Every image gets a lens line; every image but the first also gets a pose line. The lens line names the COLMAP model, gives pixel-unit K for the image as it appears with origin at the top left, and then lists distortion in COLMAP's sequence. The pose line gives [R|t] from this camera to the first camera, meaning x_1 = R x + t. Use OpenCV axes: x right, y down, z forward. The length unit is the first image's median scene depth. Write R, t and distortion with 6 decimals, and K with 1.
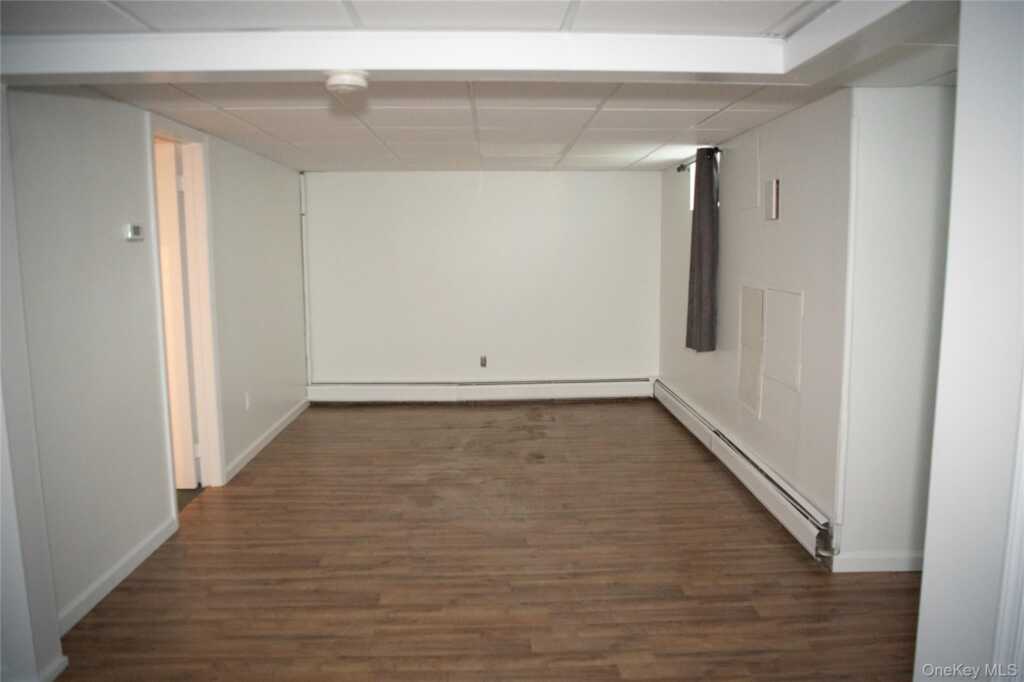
lens RADIAL K [[711.1, 0, 511.4], [0, 711.1, 342.6], [0, 0, 1]] dist [-0.063845, 0.005366]
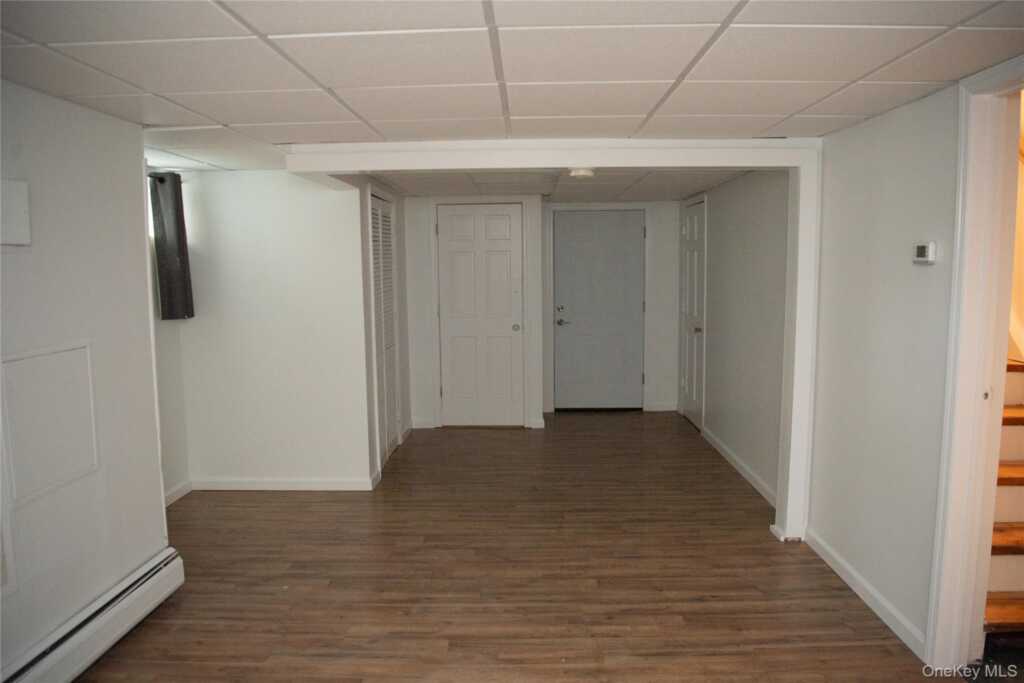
lens RADIAL K [[711.1, 0, 511.4], [0, 711.1, 343.1], [0, 0, 1]] dist [-0.063845, 0.005366]
pose [[-0.998317, 0.011330, 0.056878, -0.112241], [0.024338, 0.972038, 0.233557, -0.267113], [-0.052642, 0.234548, -0.970678, 1.920865]]
